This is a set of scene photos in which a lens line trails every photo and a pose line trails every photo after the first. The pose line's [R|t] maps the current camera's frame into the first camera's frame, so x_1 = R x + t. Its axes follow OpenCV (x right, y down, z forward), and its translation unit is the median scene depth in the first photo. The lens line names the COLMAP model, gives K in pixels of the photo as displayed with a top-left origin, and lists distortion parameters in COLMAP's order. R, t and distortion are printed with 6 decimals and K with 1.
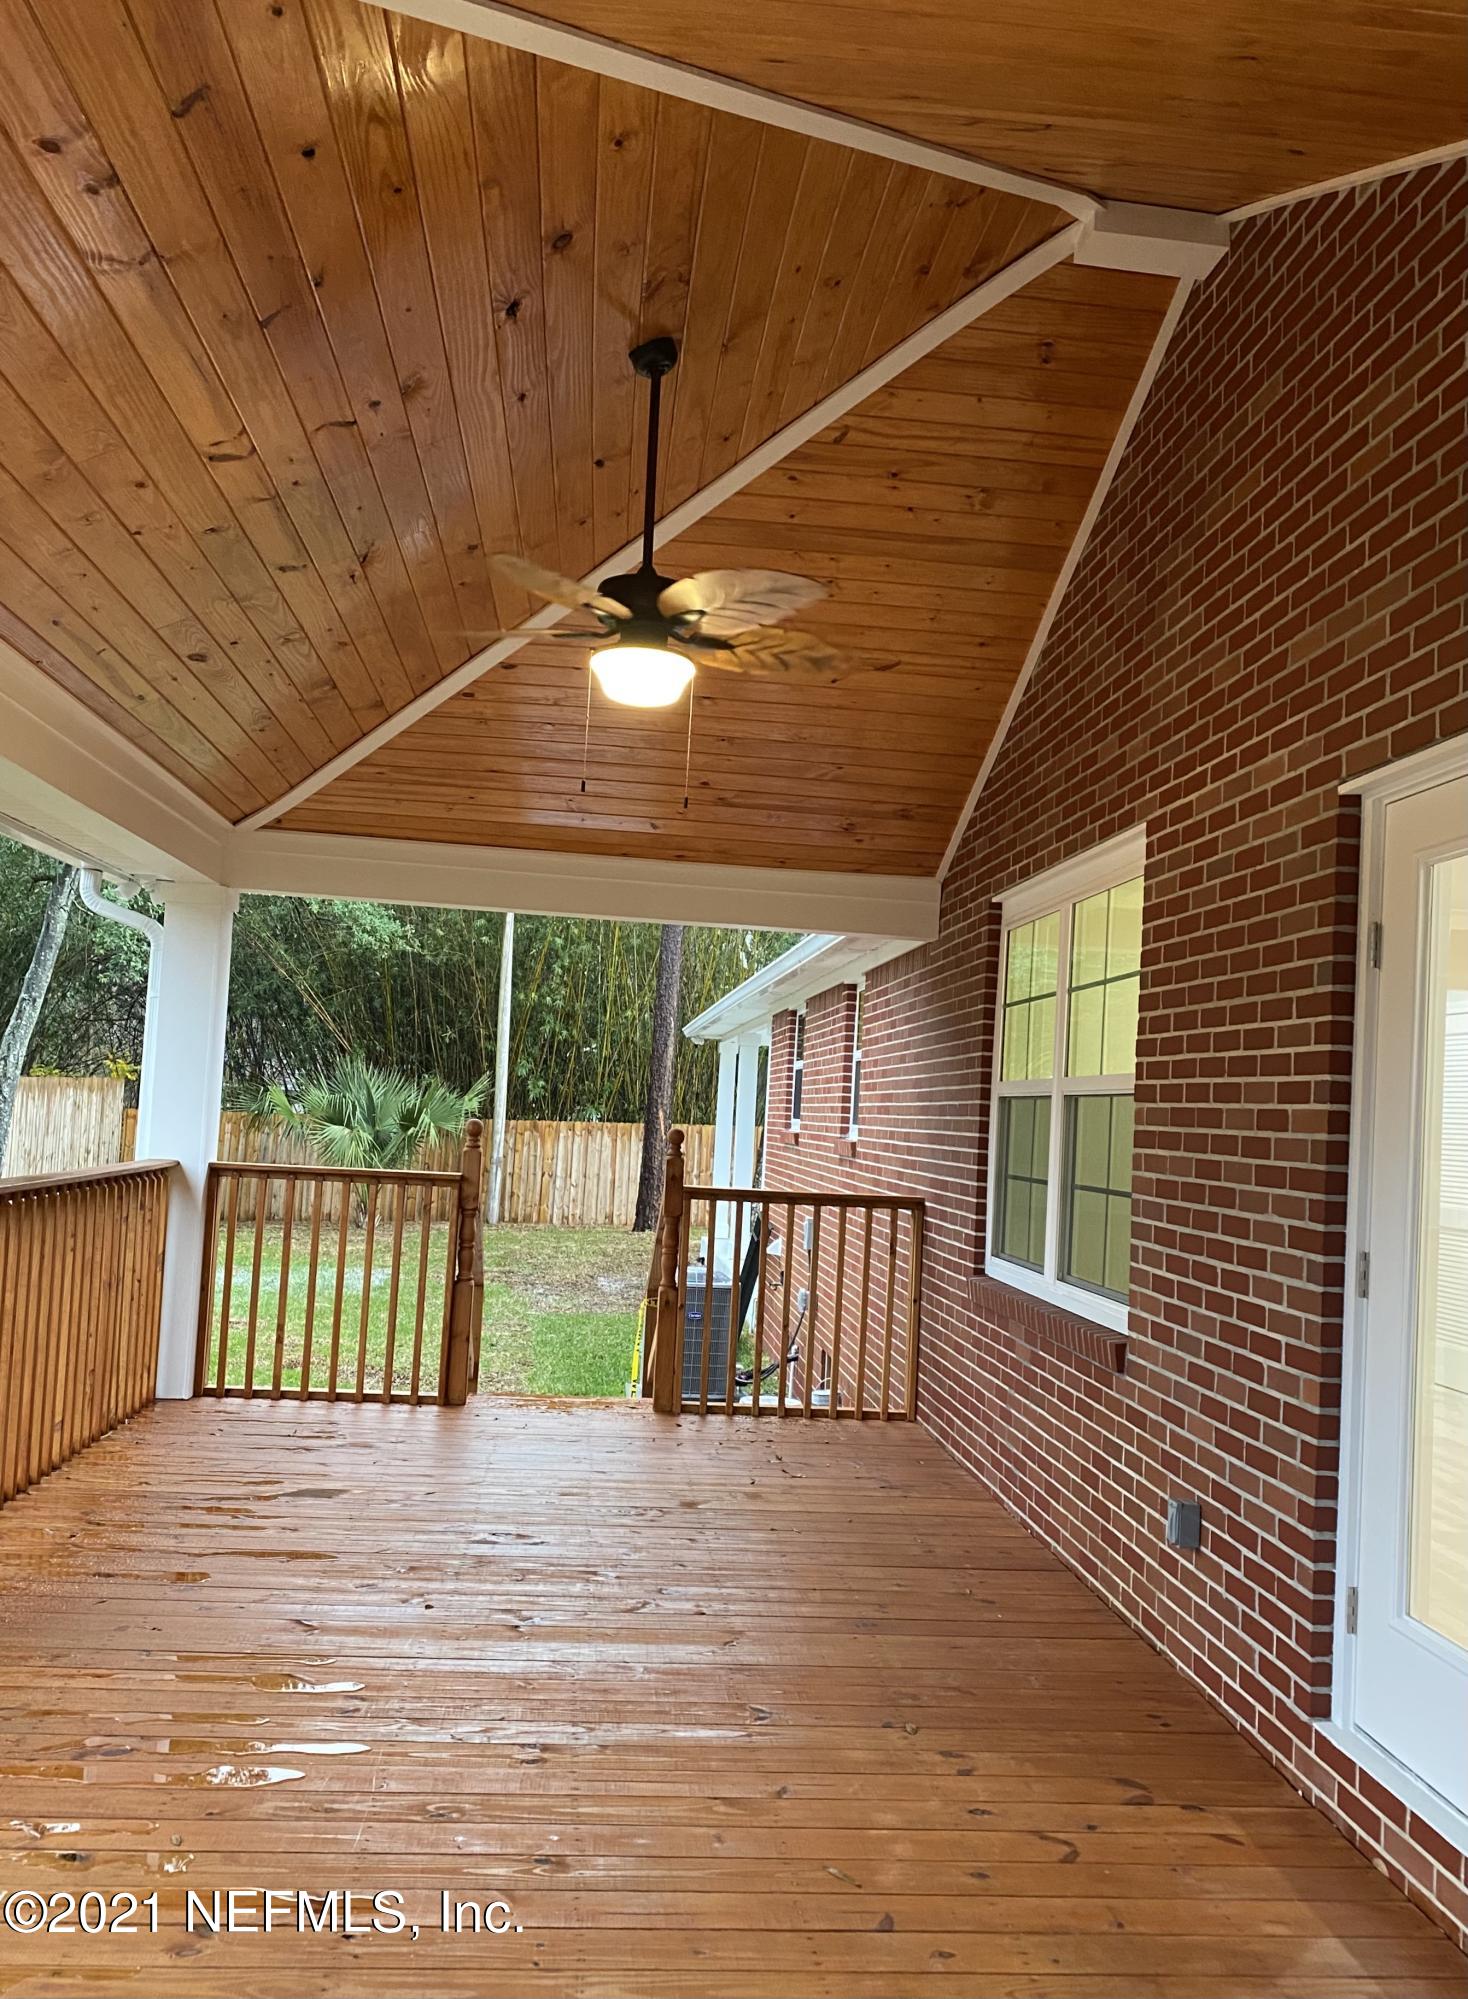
lens RADIAL K [[1637.0, 0, 741.0], [0, 1637.0, 1018.6], [0, 0, 1]] dist [0.135836, -0.308447]
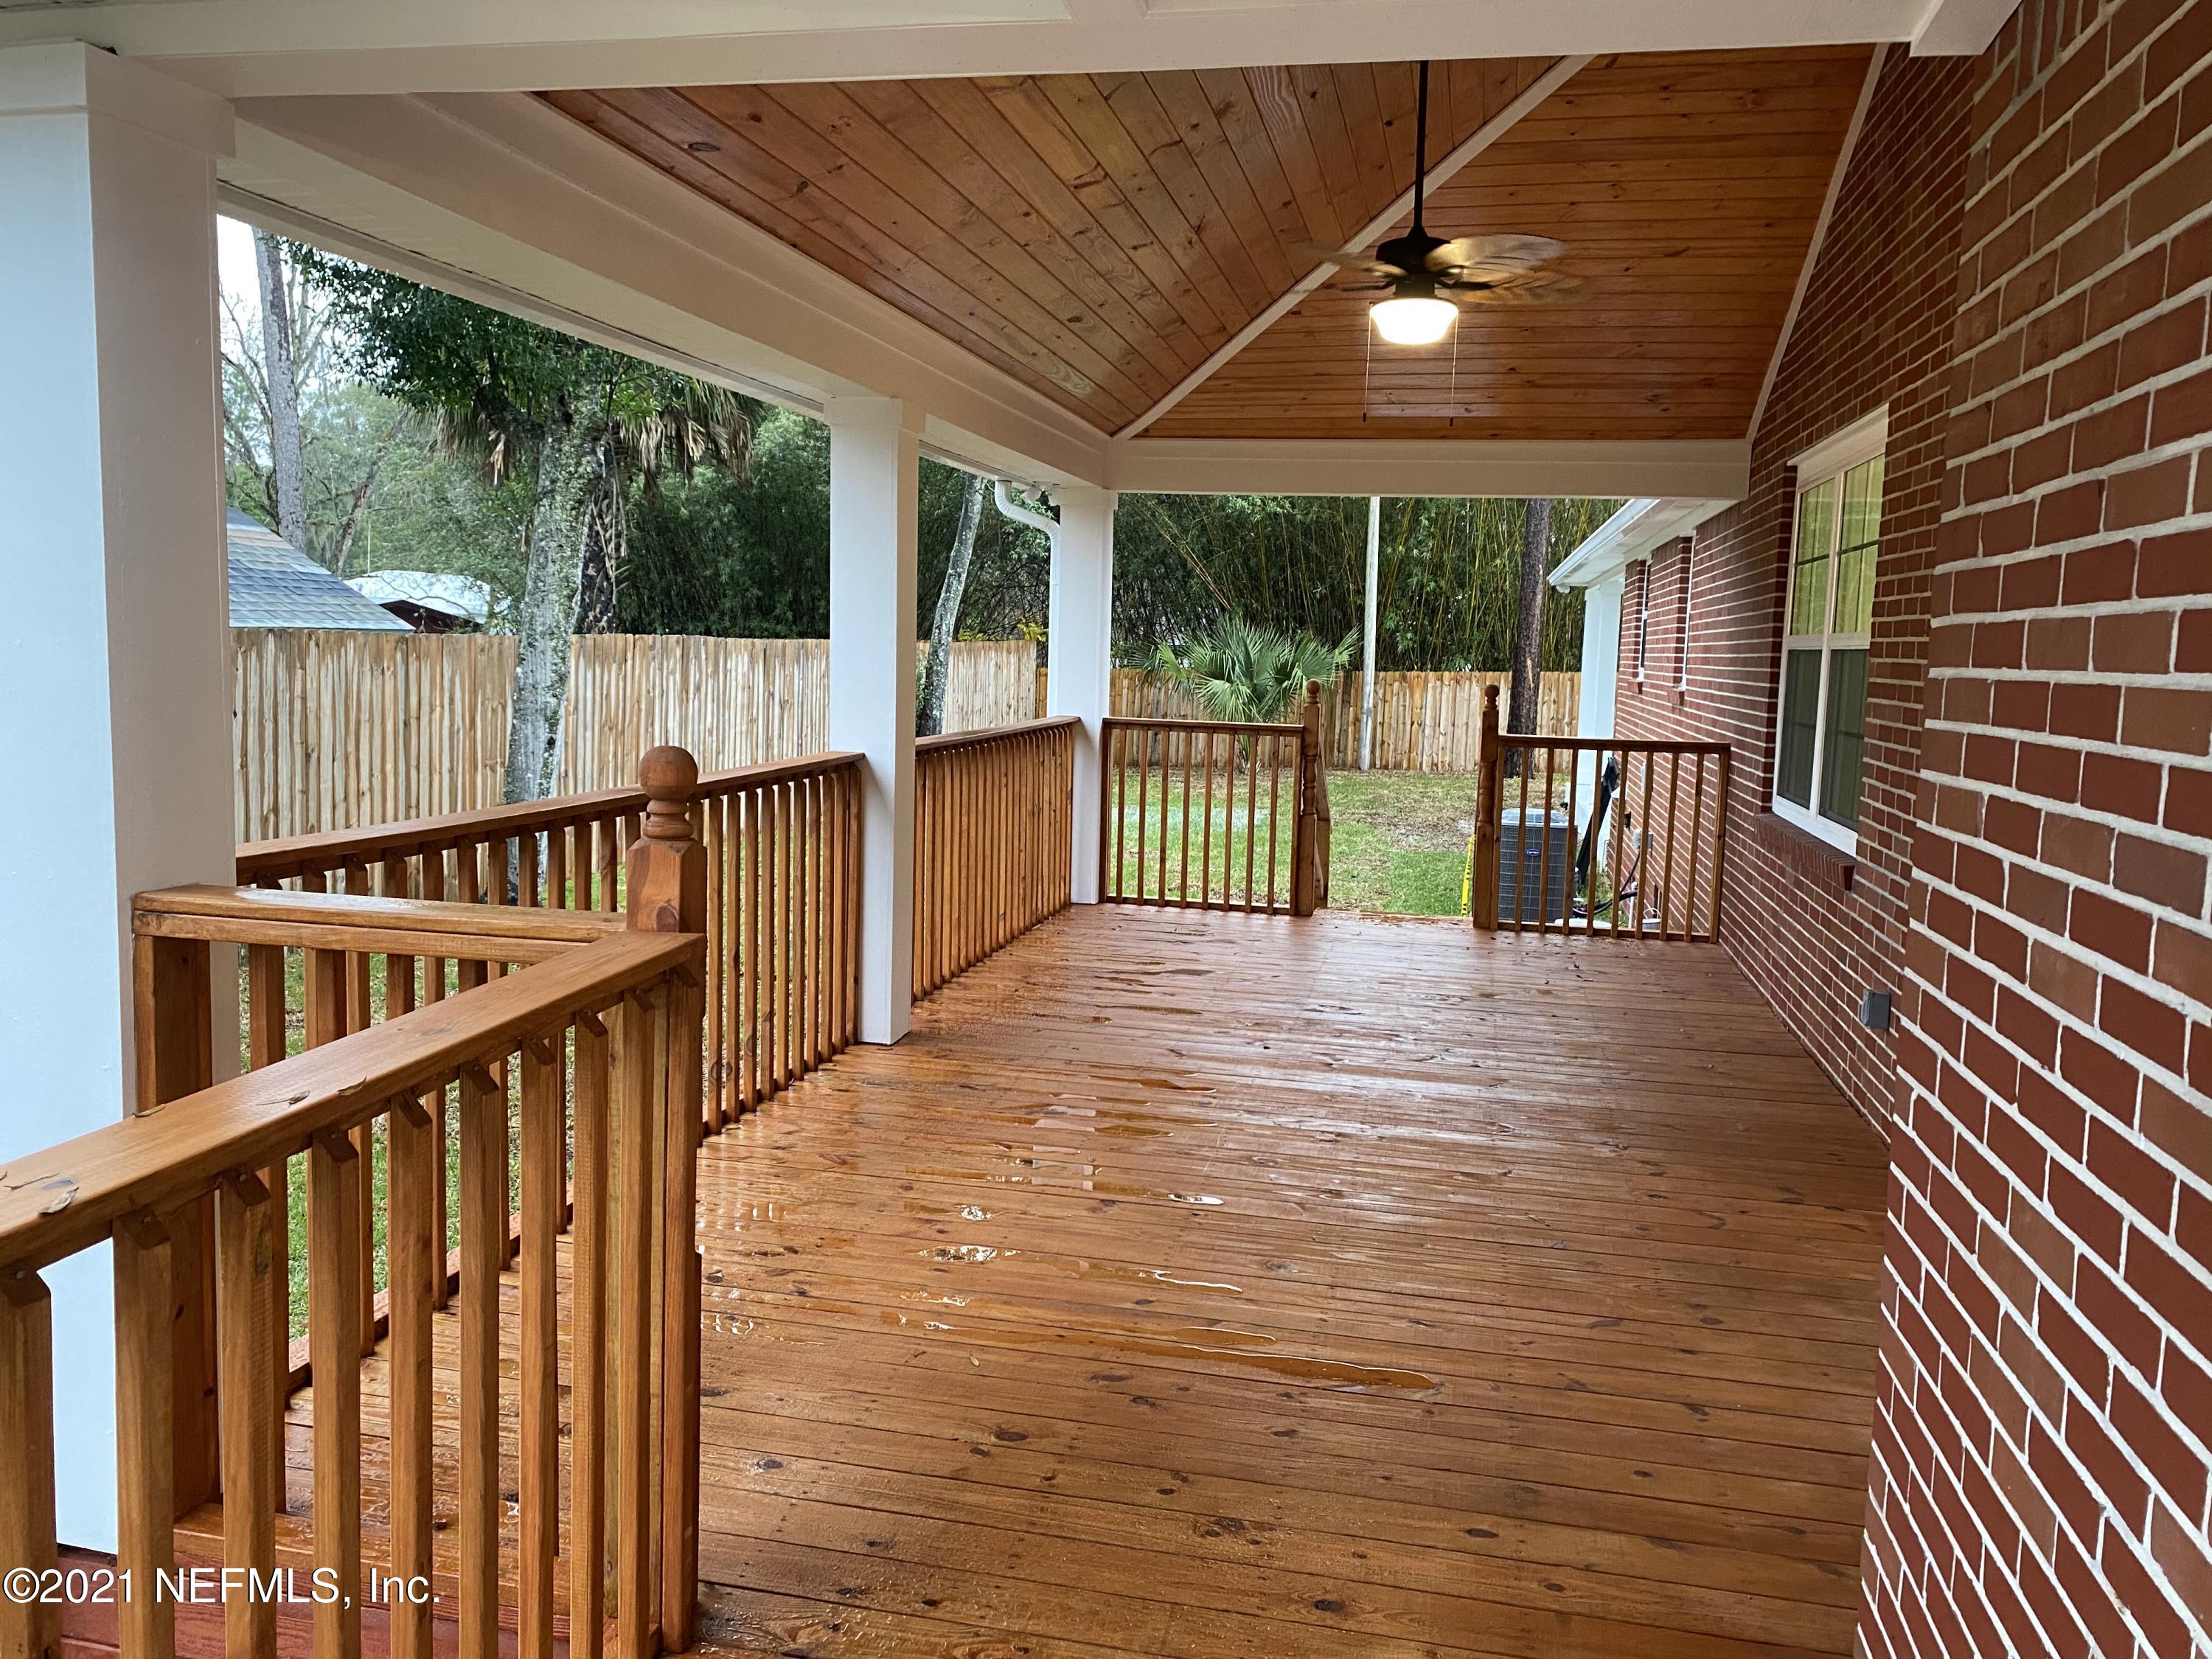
lens RADIAL K [[1686.3, 0, 1108.7], [0, 1686.3, 806.7], [0, 0, 1]] dist [0.112071, -0.182390]
pose [[0.951023, 0.004567, -0.309087, 0.078692], [0.040033, 0.989651, 0.137799, -0.022788], [0.306518, -0.143424, 0.940998, -0.209584]]
